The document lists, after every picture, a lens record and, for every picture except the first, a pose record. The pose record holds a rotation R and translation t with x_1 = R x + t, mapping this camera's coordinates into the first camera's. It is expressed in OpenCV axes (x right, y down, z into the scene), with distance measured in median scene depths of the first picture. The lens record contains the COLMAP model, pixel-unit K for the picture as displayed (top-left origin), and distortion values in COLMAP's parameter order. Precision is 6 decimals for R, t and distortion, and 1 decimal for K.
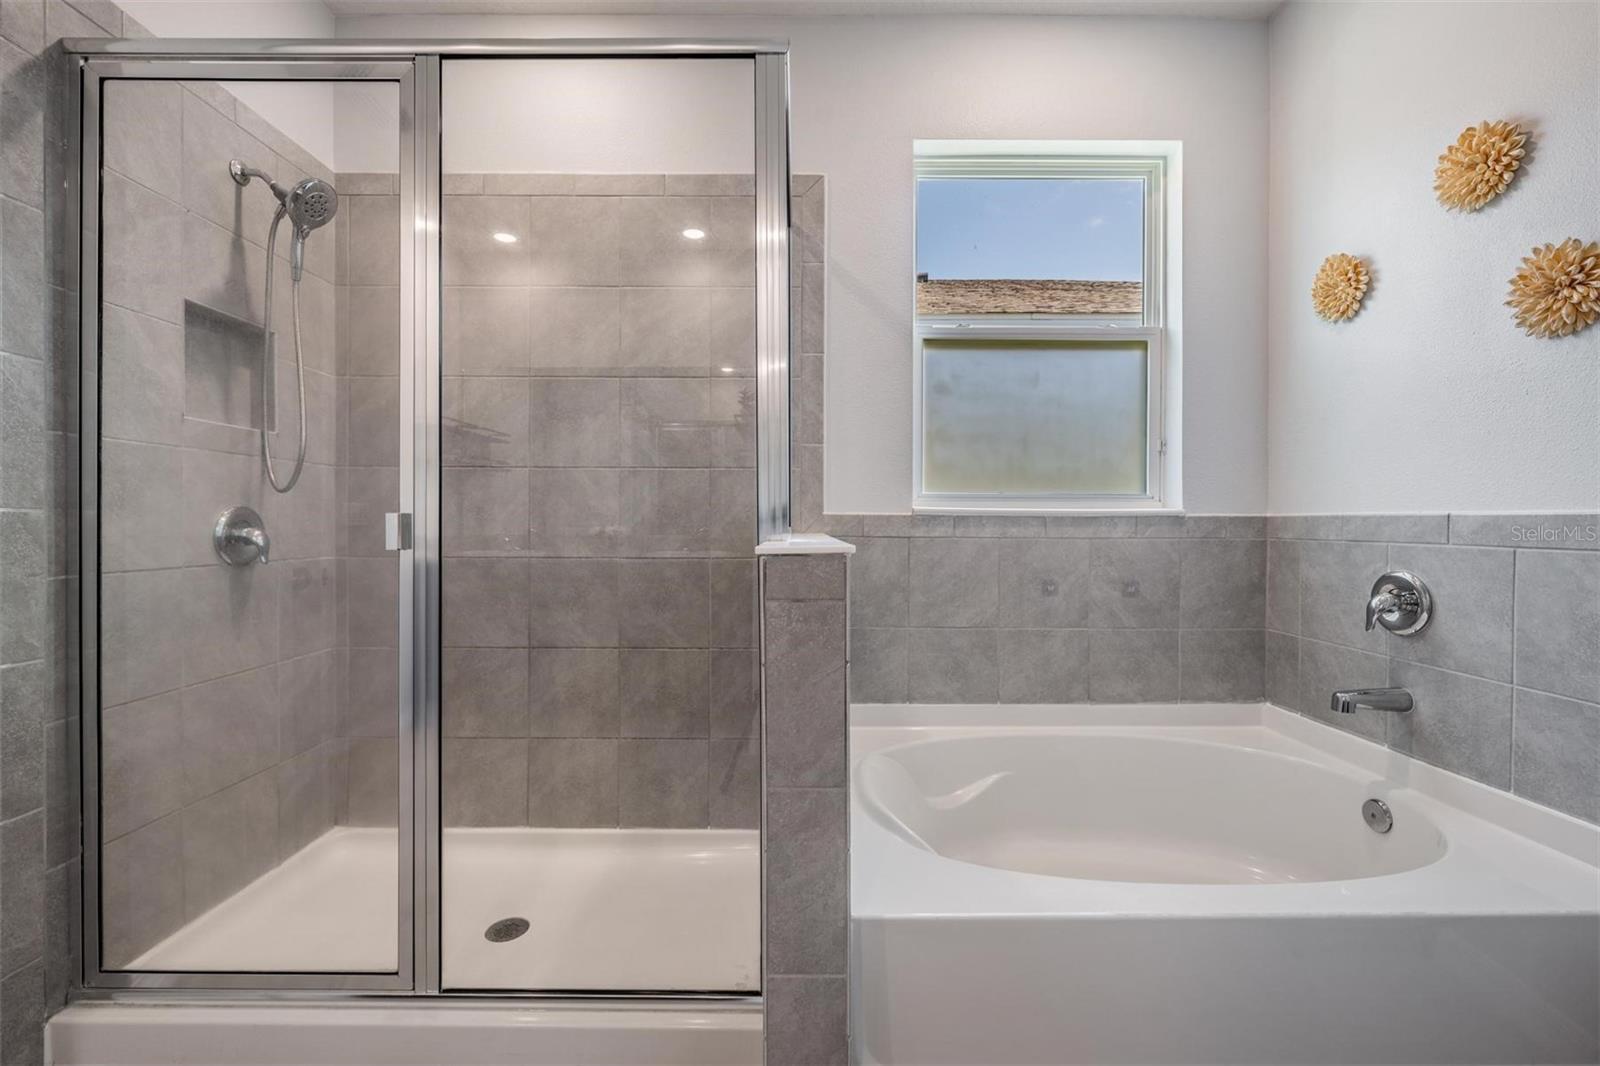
lens RADIAL K [[653.9, 0, 797.8], [0, 653.9, 521.0], [0, 0, 1]] dist [-0.002261, 0.000073]
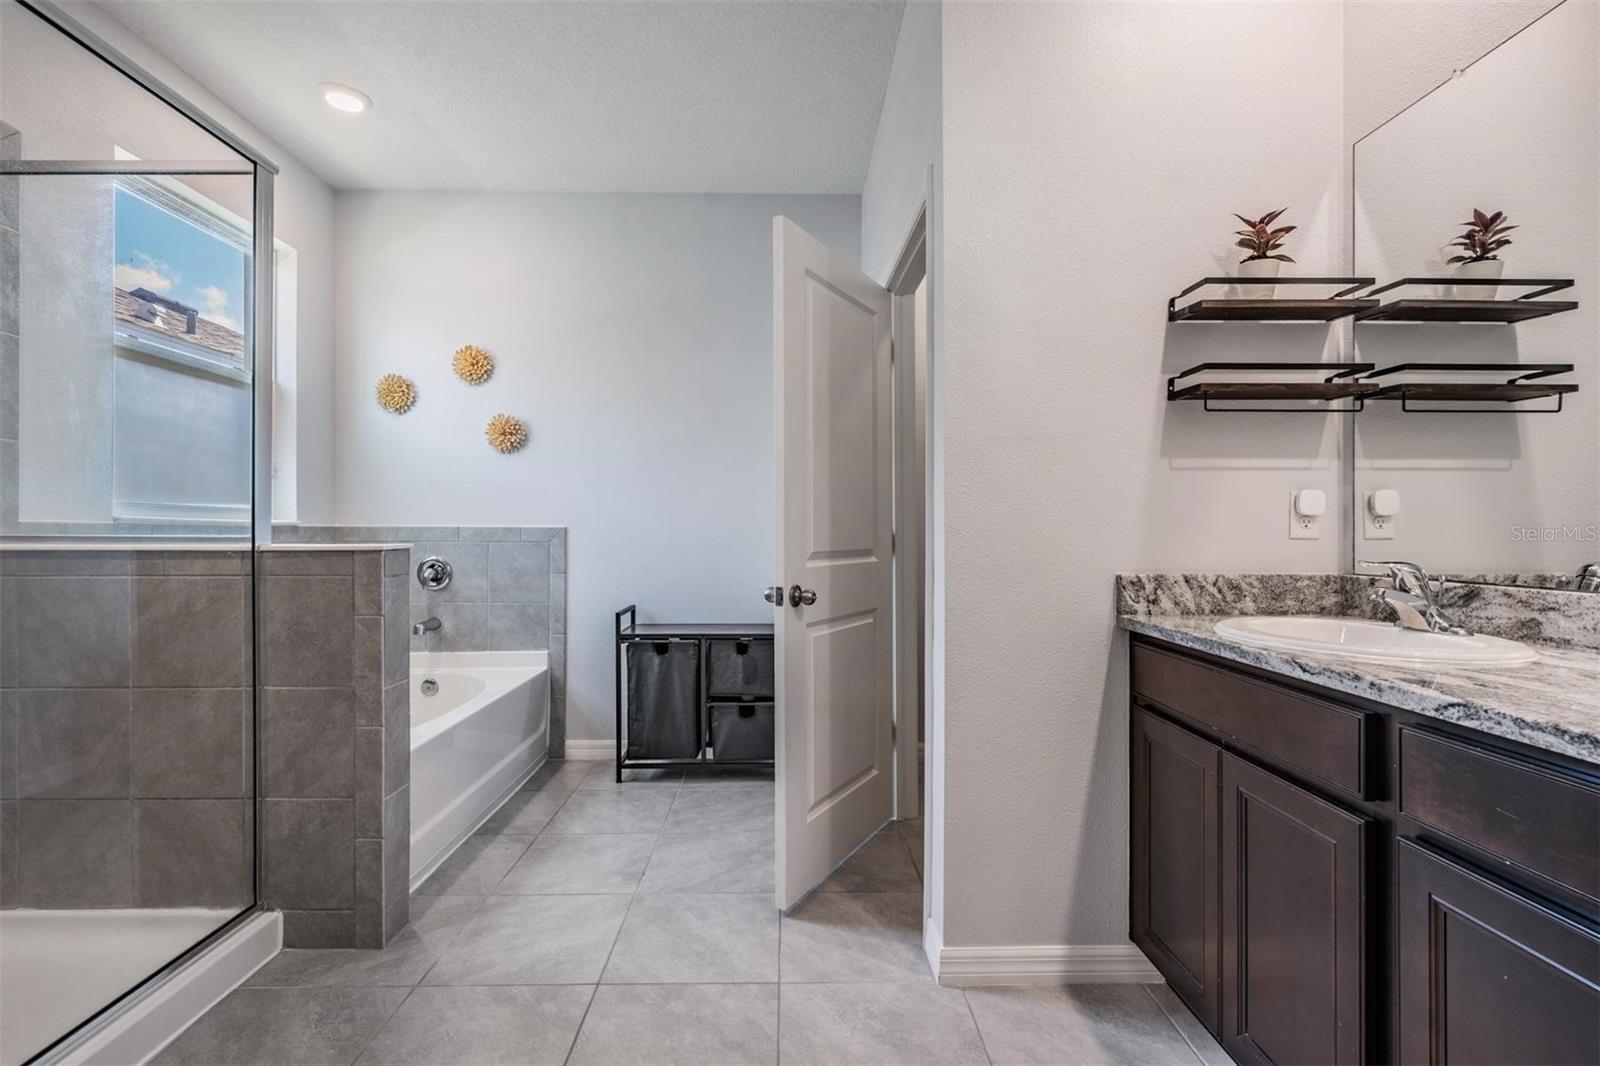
lens RADIAL K [[732.3, 0, 793.5], [0, 732.3, 534.0], [0, 0, 1]] dist [0.002202, -0.000571]
pose [[-0.016156, -0.003034, 0.999865, -1.276219], [-0.002009, 0.999993, 0.003002, 0.002342], [-0.999867, -0.001960, -0.016162, -0.013196]]
